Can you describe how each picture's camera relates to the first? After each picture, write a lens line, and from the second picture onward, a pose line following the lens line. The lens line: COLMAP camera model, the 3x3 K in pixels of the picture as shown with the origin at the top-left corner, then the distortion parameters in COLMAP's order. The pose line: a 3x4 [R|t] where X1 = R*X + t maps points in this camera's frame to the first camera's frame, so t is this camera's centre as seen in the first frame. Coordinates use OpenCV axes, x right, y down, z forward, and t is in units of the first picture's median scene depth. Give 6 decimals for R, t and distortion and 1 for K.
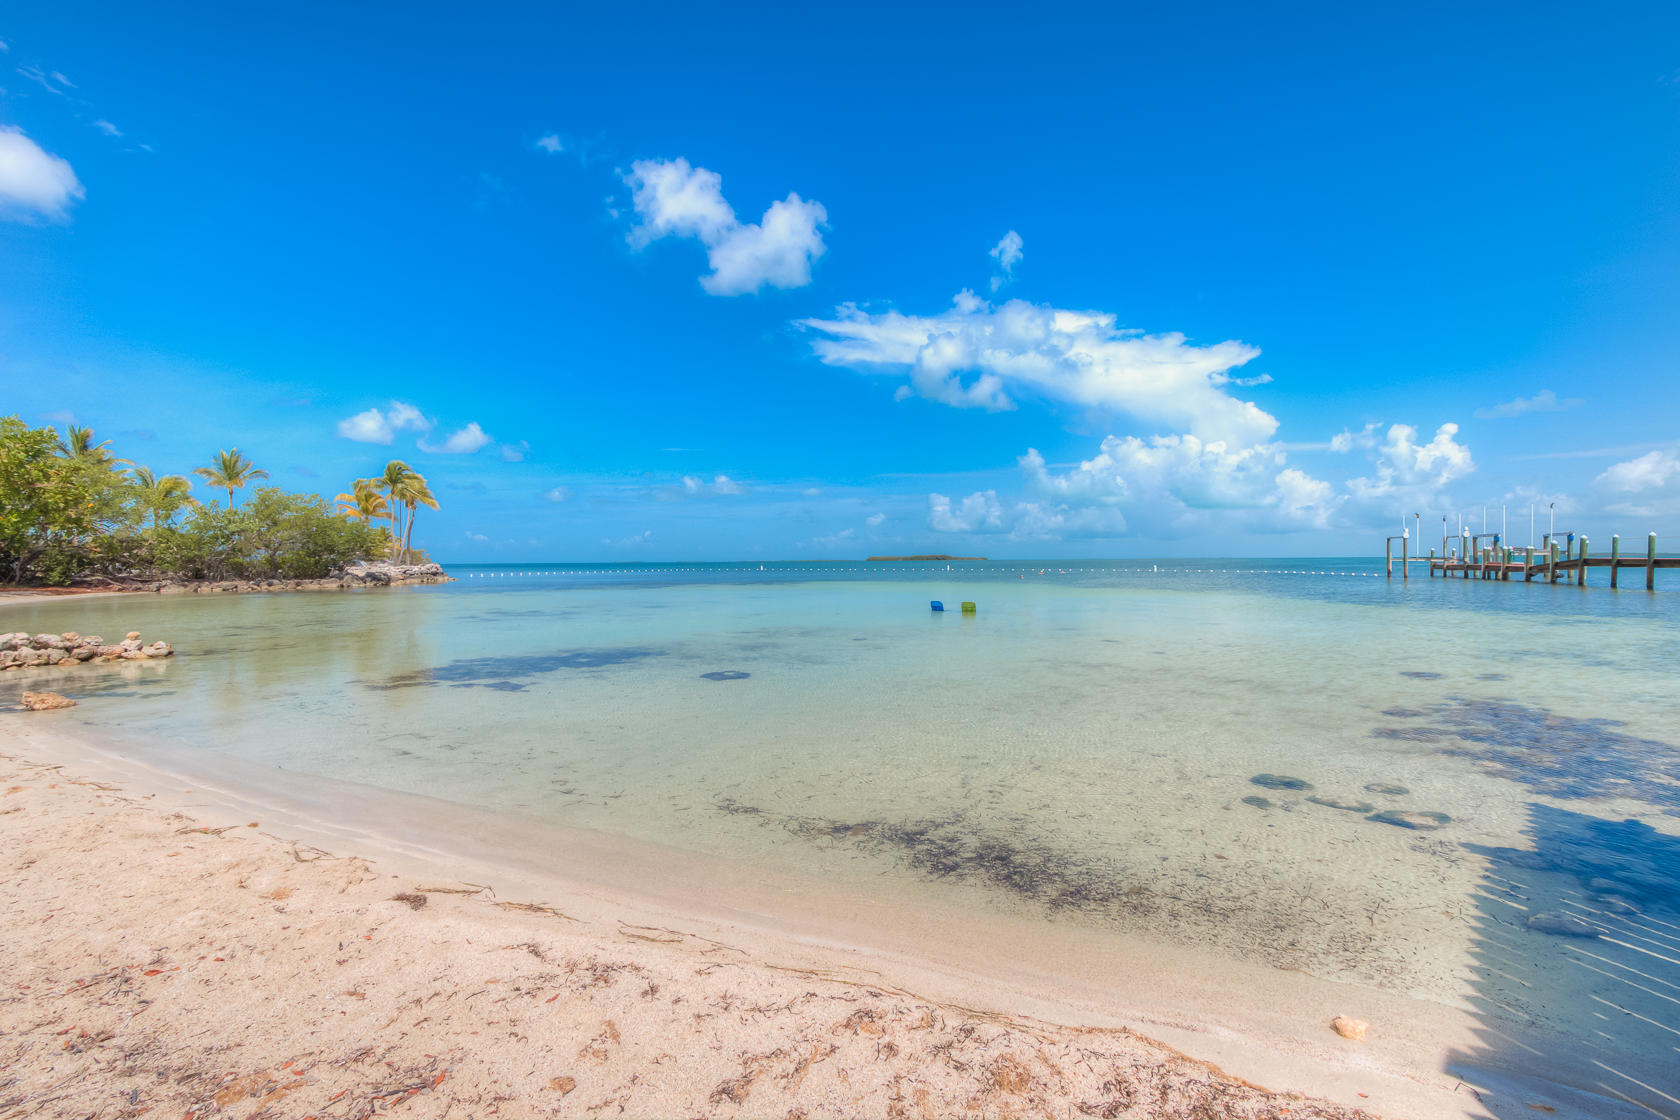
lens RADIAL K [[784.2, 0, 838.4], [0, 784.2, 562.4], [0, 0, 1]] dist [-0.022055, 0.006031]
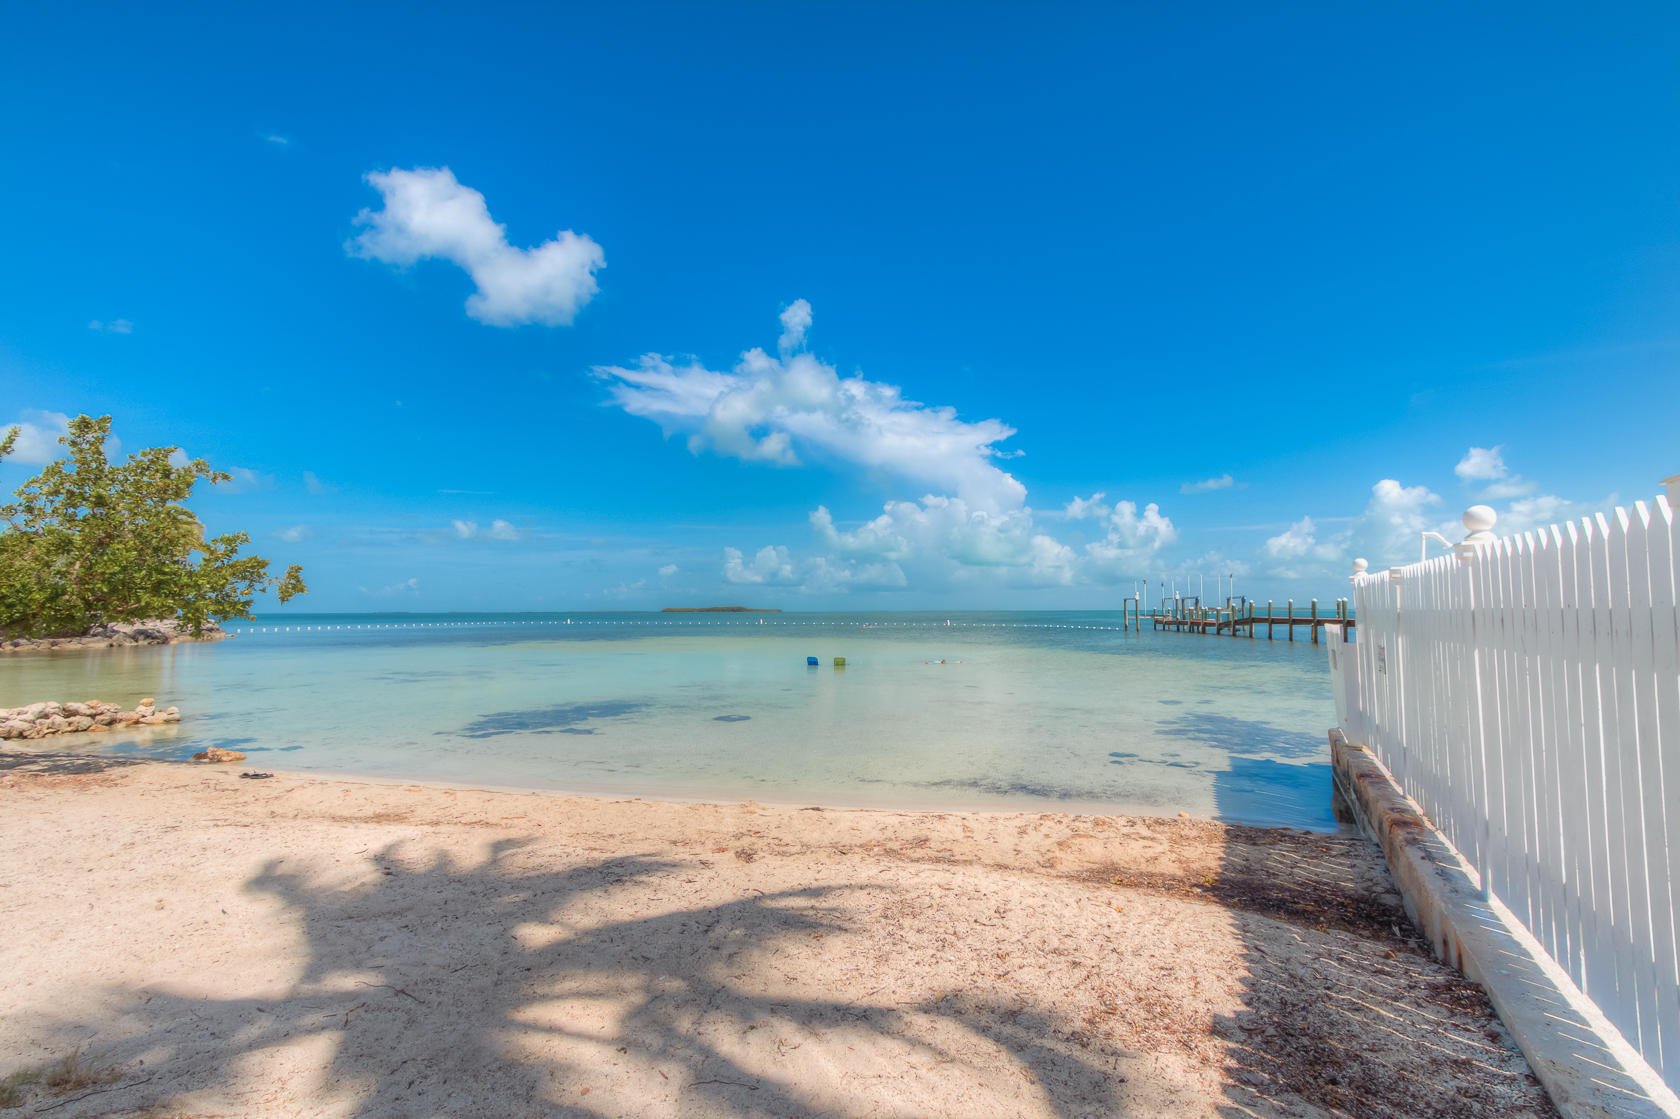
lens RADIAL K [[843.1, 0, 846.6], [0, 843.1, 526.8], [0, 0, 1]] dist [-0.019630, 0.001841]
pose [[0.950357, 0.033528, 0.309350, -0.077280], [-0.003328, 0.995216, -0.097638, -0.007613], [-0.311144, 0.091762, 0.945922, -0.083827]]
